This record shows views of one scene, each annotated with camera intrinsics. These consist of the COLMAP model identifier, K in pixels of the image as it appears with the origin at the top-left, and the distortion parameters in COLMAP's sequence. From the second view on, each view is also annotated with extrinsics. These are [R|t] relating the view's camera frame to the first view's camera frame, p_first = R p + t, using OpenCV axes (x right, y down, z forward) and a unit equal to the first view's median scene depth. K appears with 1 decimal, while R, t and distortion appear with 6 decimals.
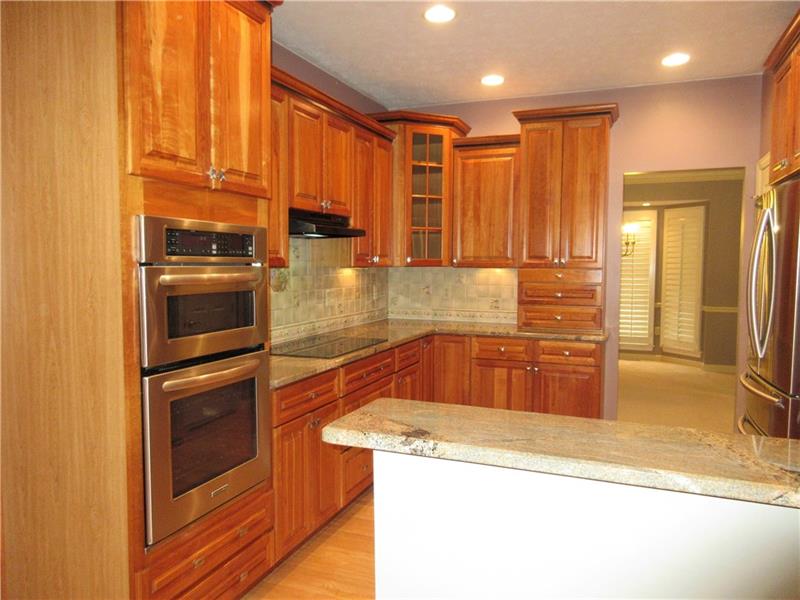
lens RADIAL K [[595.8, 0, 399.2], [0, 595.8, 299.9], [0, 0, 1]] dist [0.067475, -0.000036]
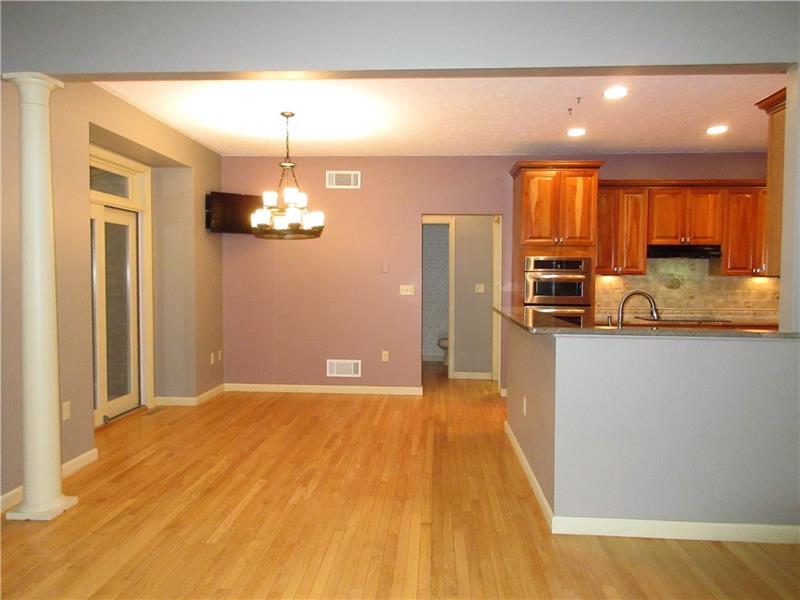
lens RADIAL K [[595.8, 0, 399.8], [0, 595.8, 299.5], [0, 0, 1]] dist [0.067475, -0.000036]
pose [[0.313868, 0.045733, -0.948365, 1.922737], [-0.071854, 0.997119, 0.024303, 0.050324], [0.946744, 0.060516, 0.316250, -0.532455]]
